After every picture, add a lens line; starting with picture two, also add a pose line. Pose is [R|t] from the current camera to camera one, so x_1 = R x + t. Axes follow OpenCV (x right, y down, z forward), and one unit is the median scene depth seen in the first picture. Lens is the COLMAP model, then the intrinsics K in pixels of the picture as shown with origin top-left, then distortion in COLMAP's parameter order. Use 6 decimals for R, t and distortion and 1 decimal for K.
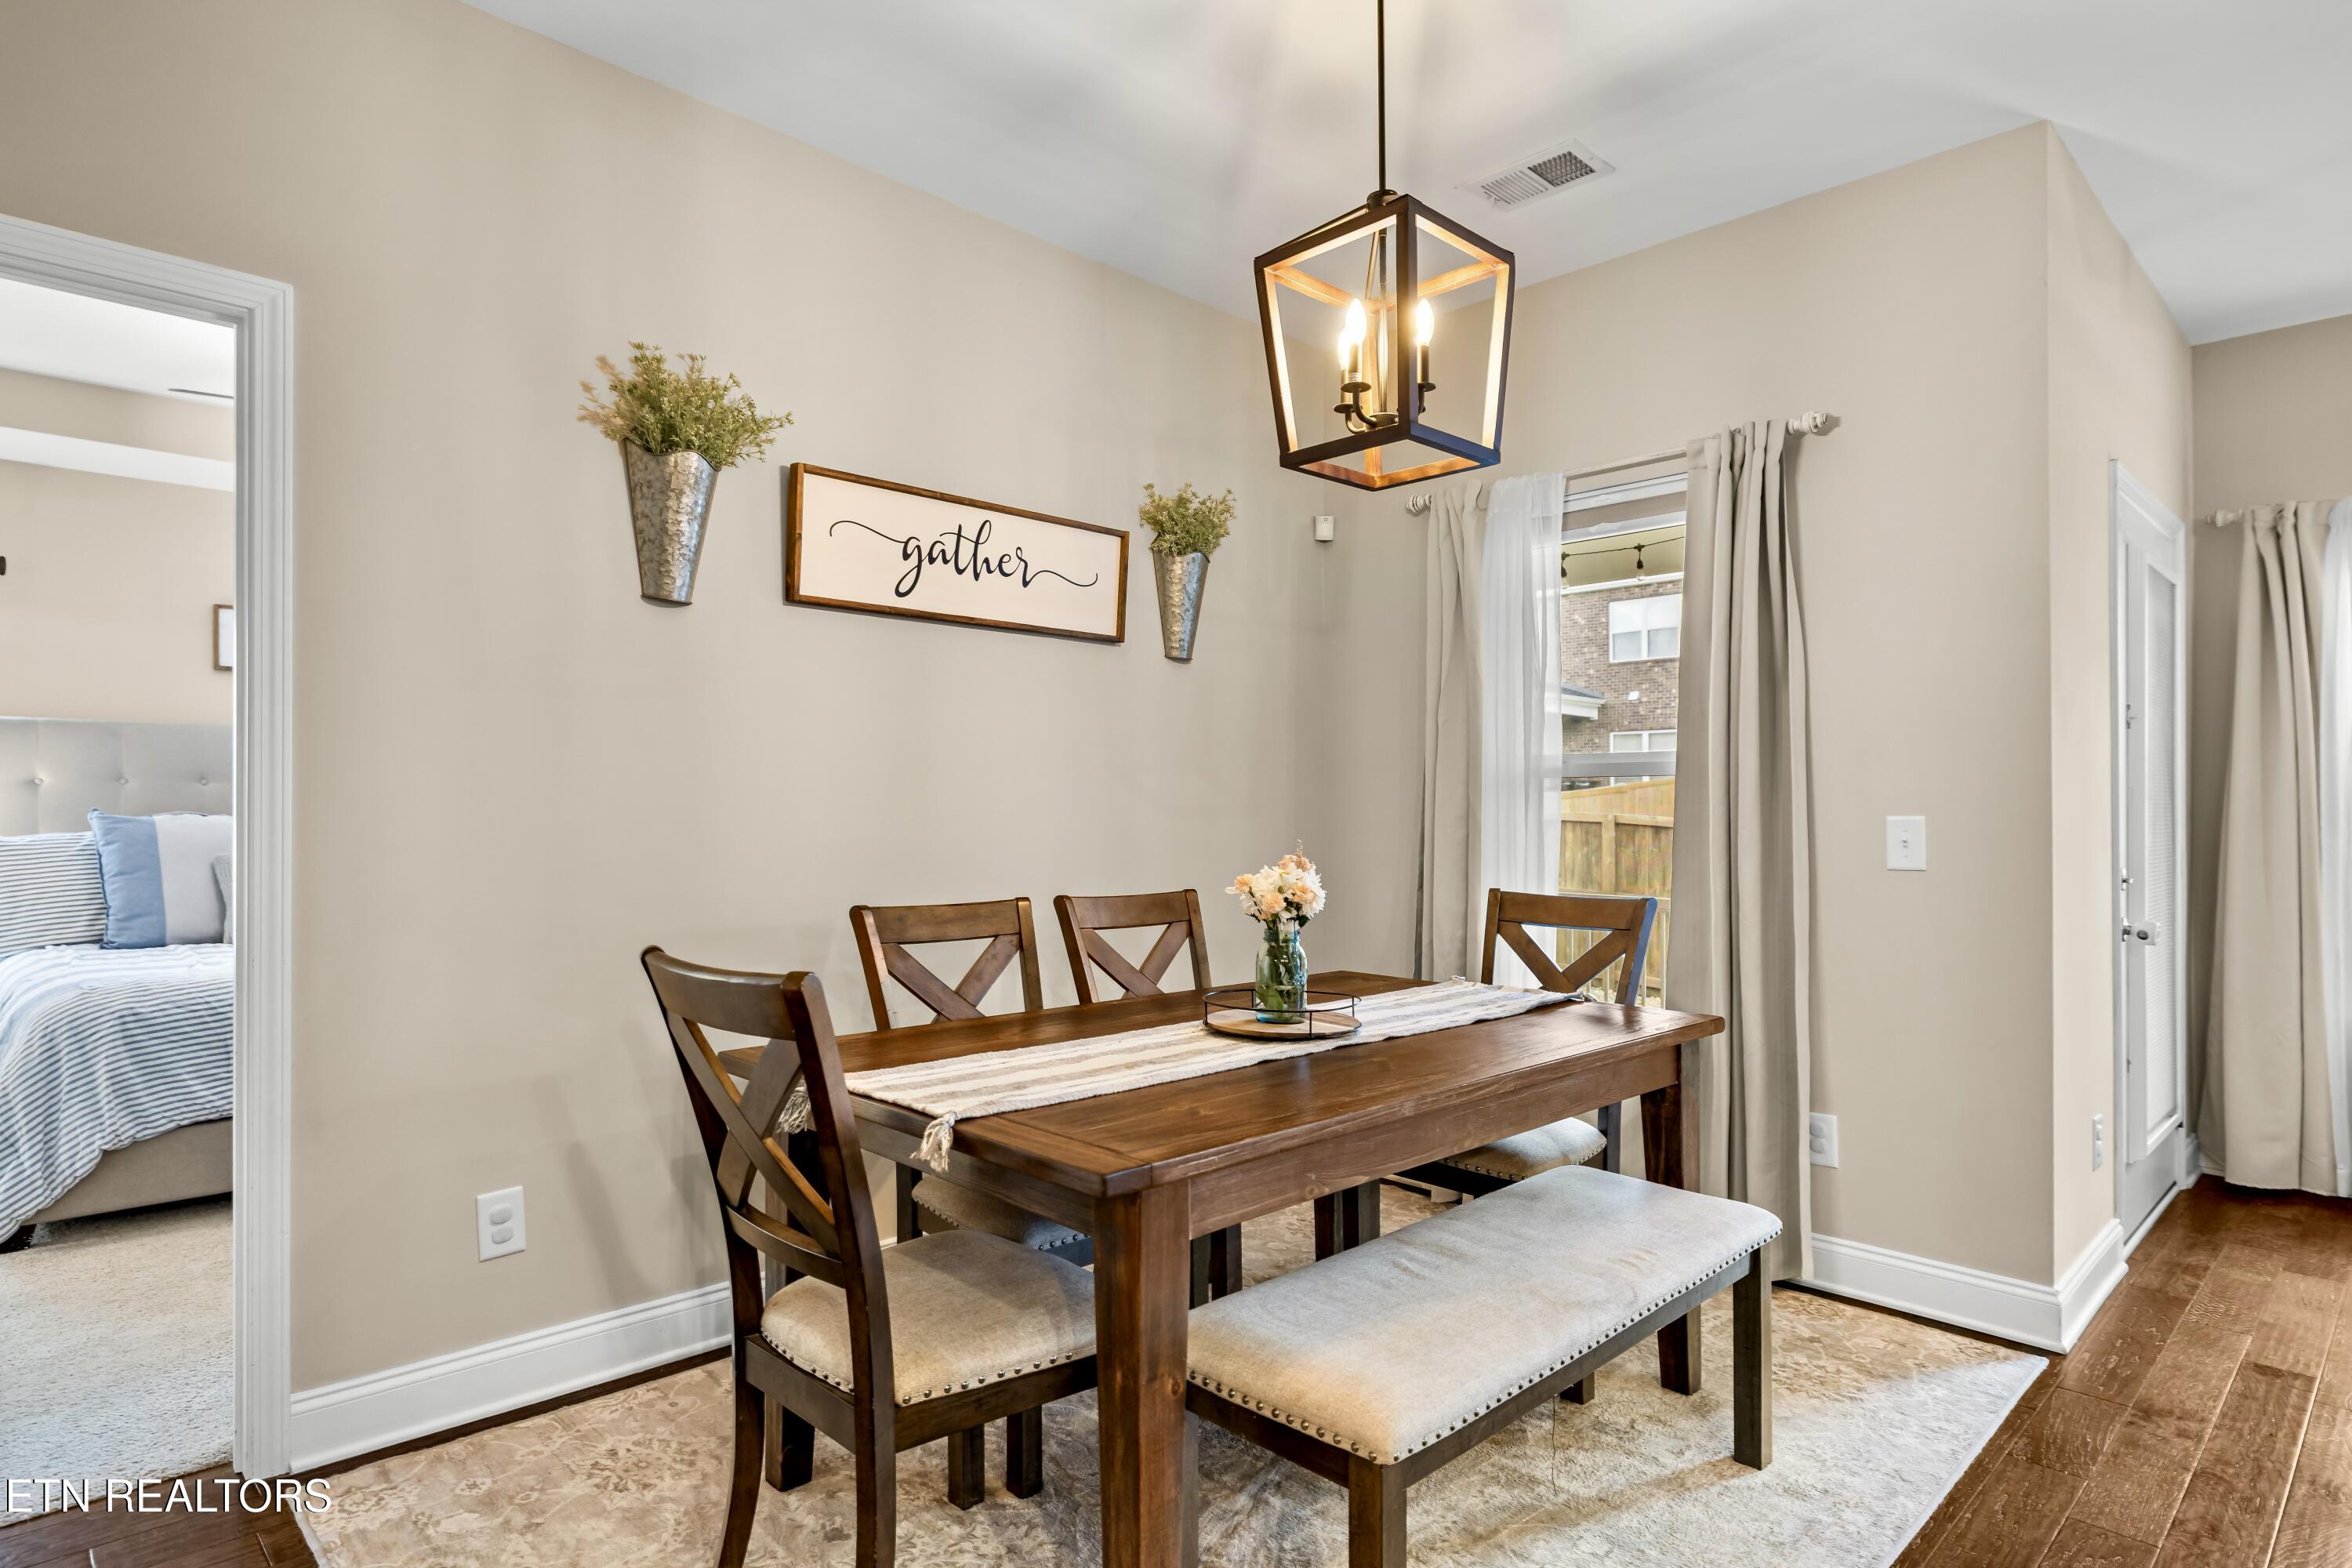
lens RADIAL K [[1275.5, 0, 1174.5], [0, 1275.5, 794.6], [0, 0, 1]] dist [-0.000512, -0.000003]
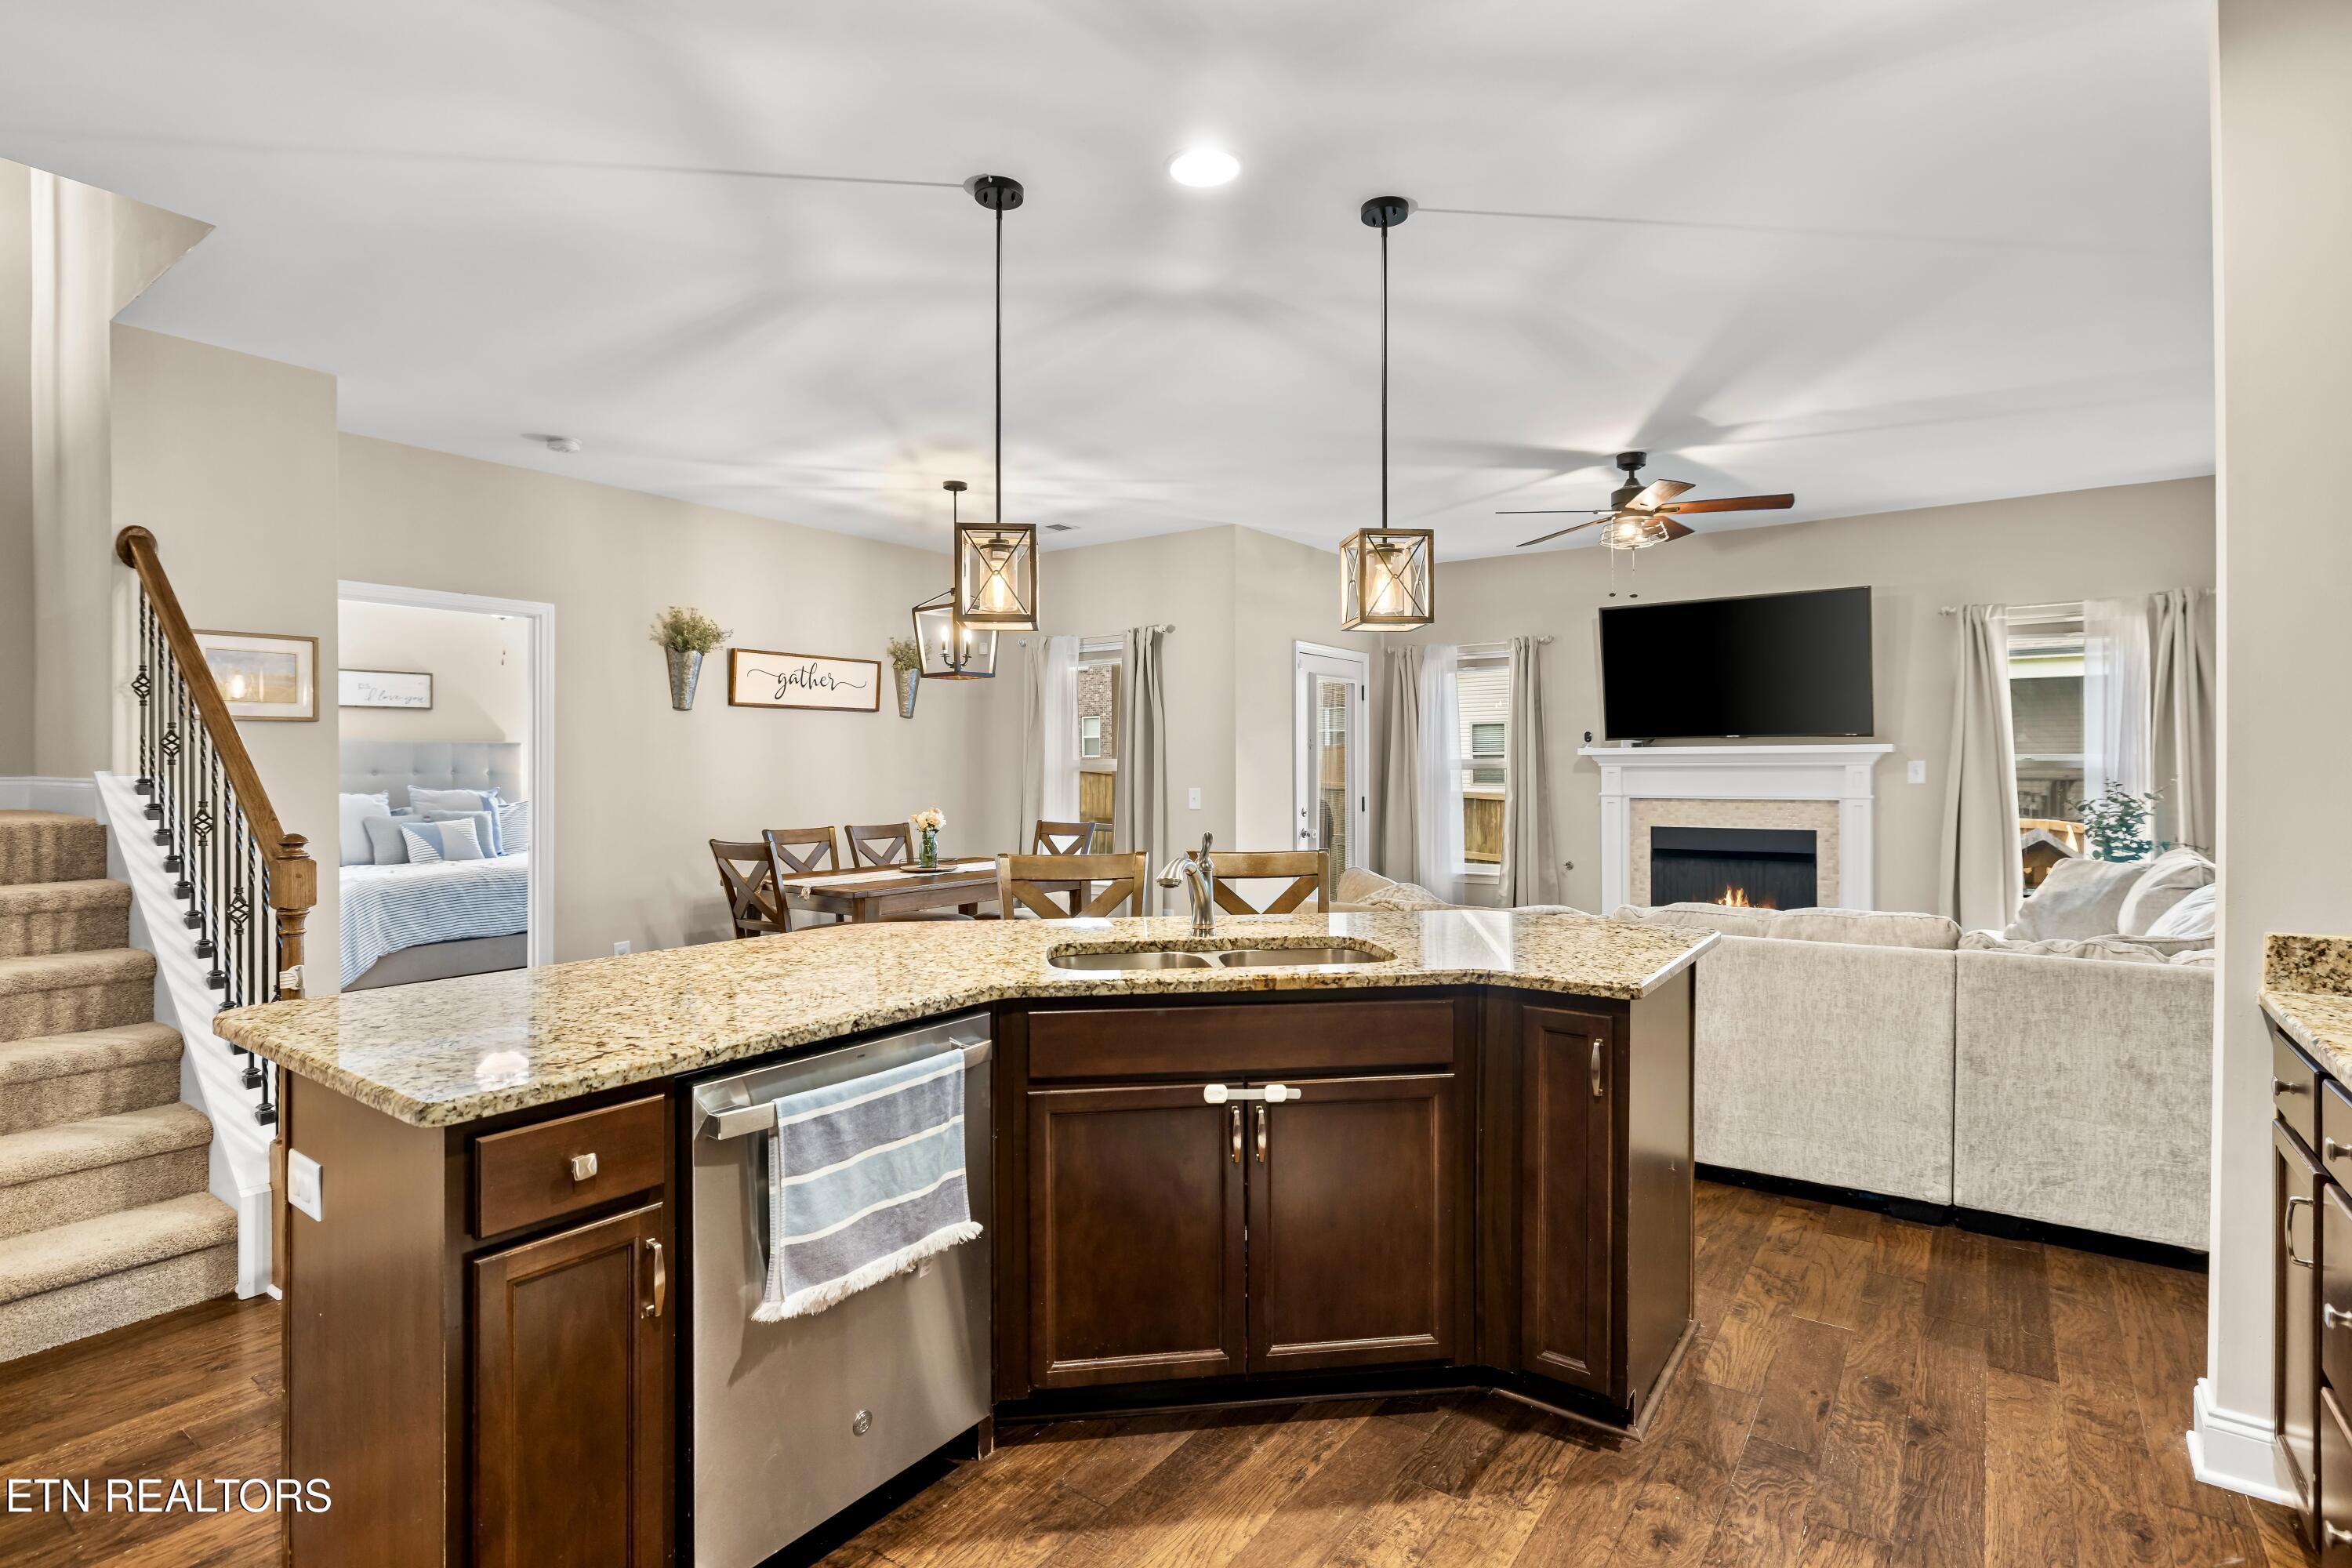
lens RADIAL K [[1127.9, 0, 1183.2], [0, 1127.9, 728.0], [0, 0, 1]] dist [-0.002176, 0.000090]
pose [[0.983223, -0.002330, 0.182391, 0.140113], [0.006483, 0.999733, -0.022177, -0.051862], [-0.182290, 0.022988, 0.982976, -1.167767]]
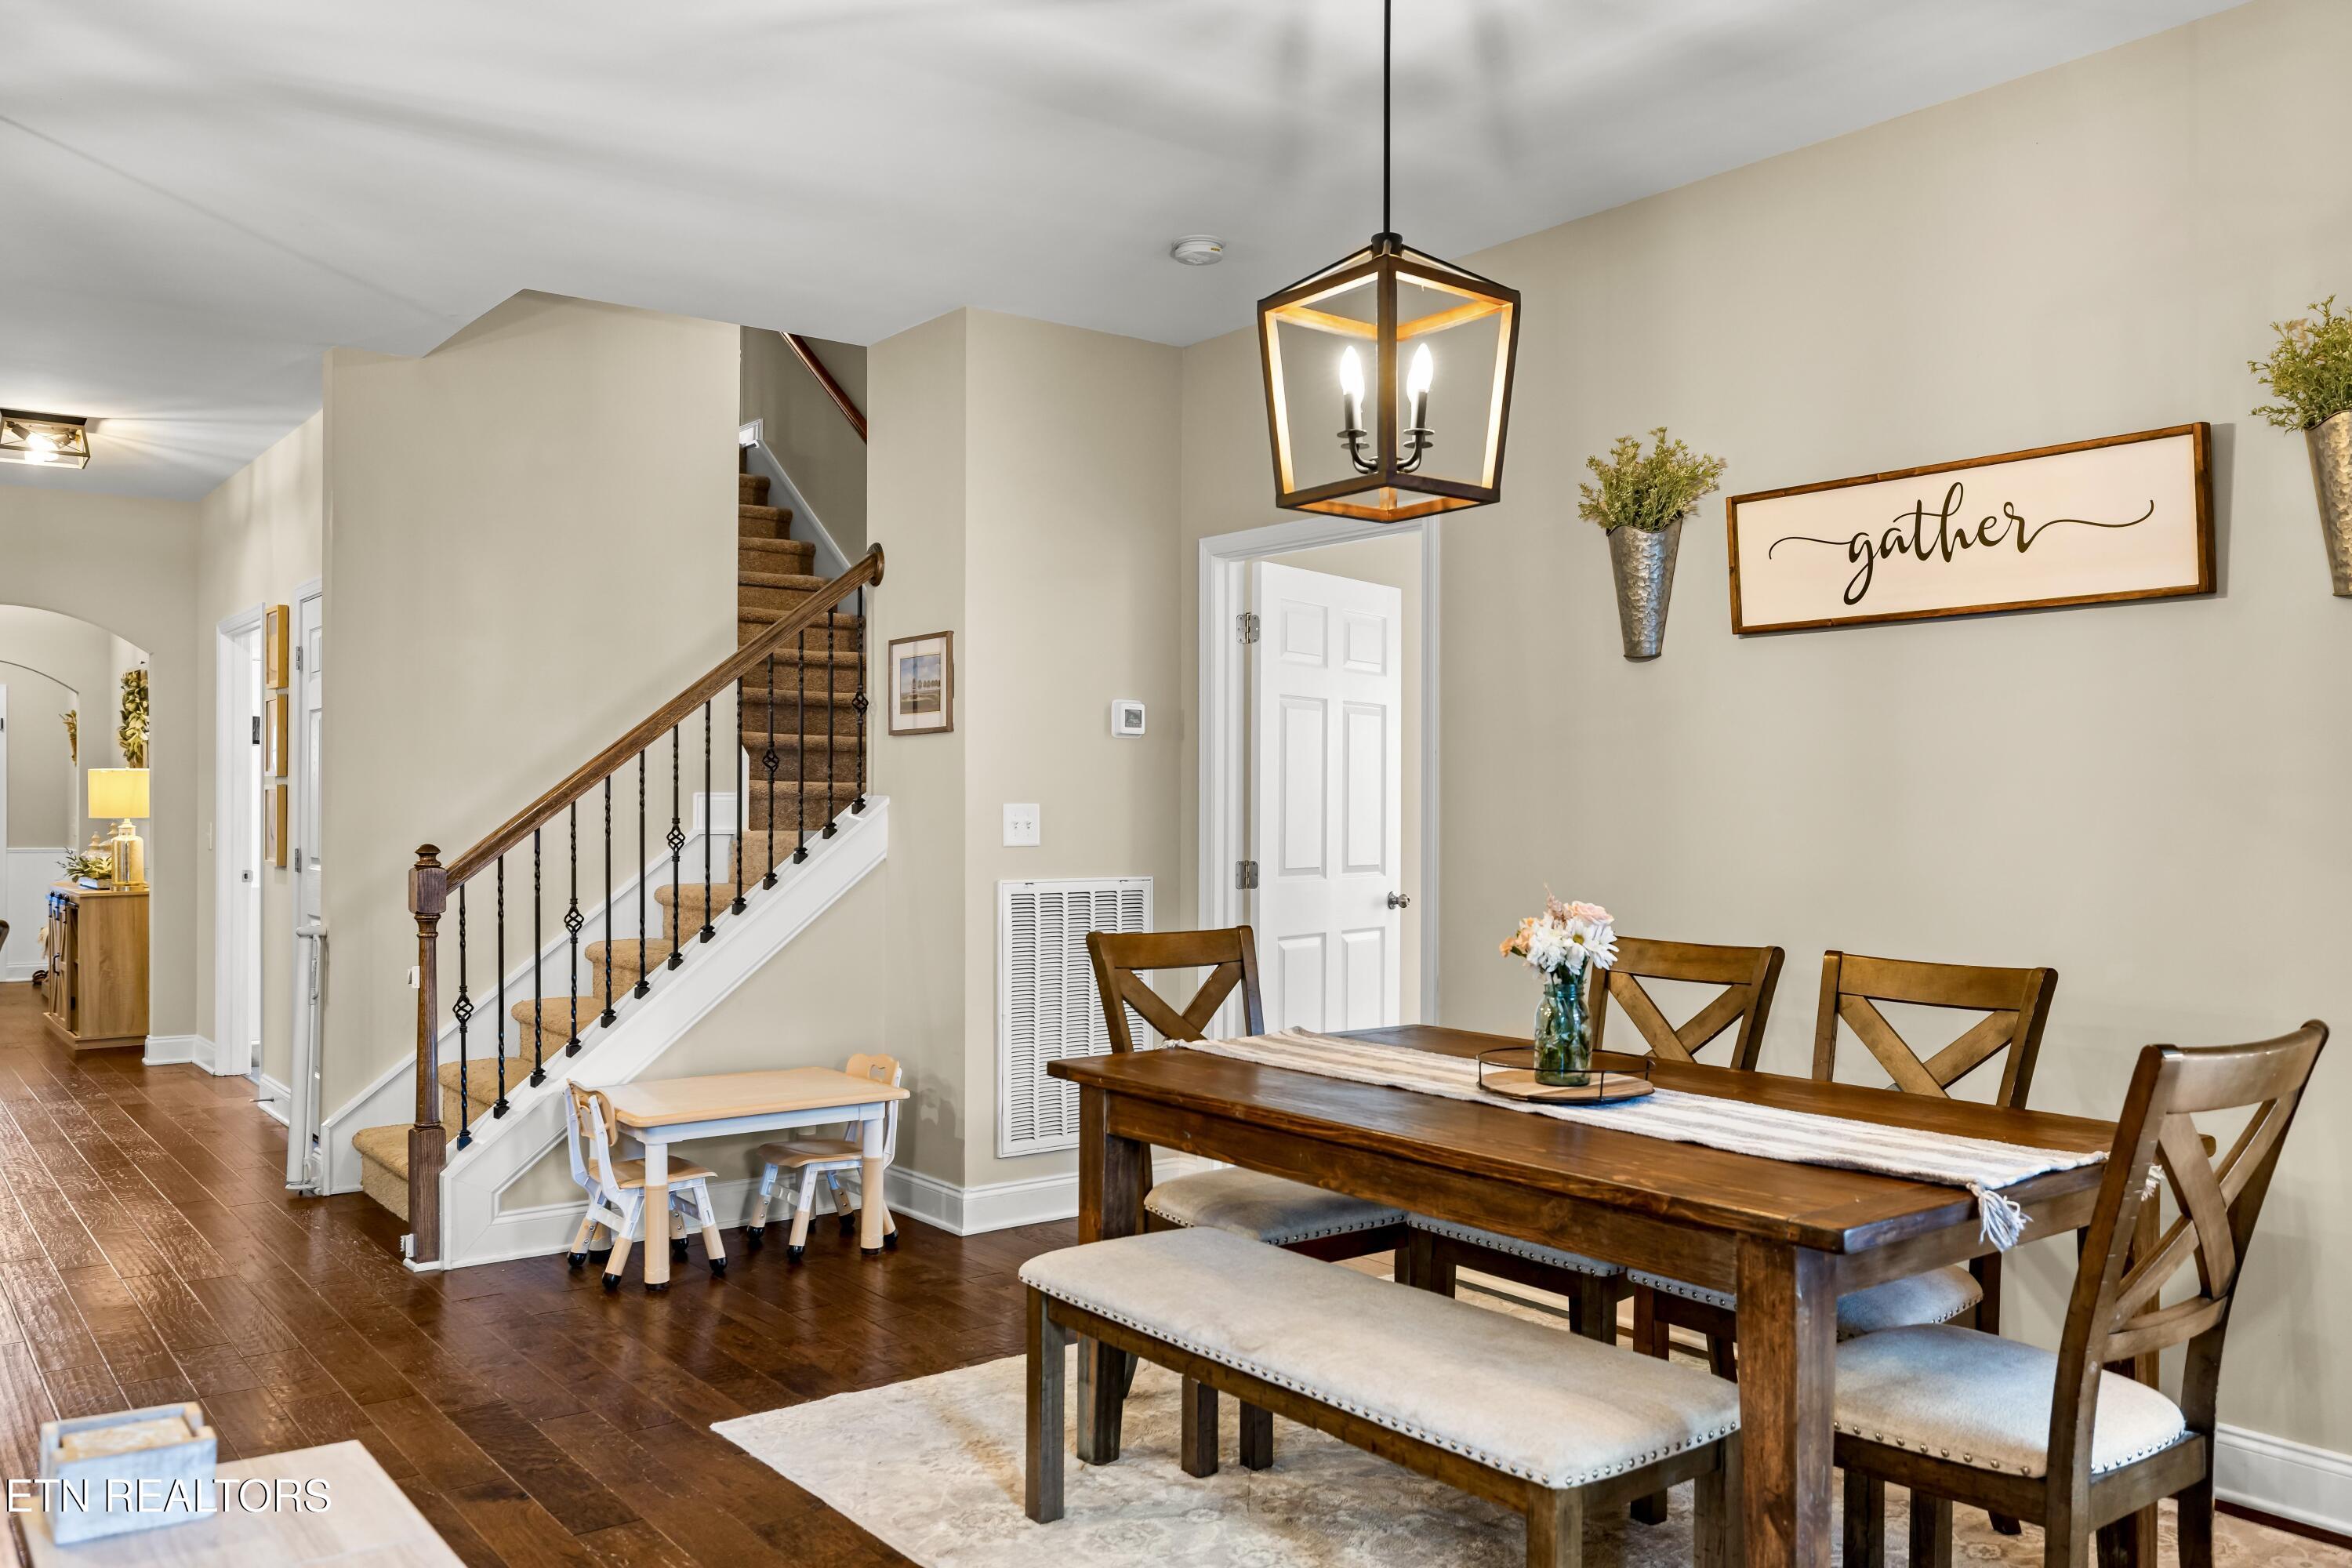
lens RADIAL K [[1839.0, 0, 1176.0], [0, 1839.0, 784.0], [0, 0, 1]] dist [0.006892, 0.001185]
pose [[-0.132041, -0.011898, -0.991173, 1.109881], [0.010334, 0.999857, -0.013379, -0.018102], [0.991190, -0.012010, -0.131899, 0.702753]]
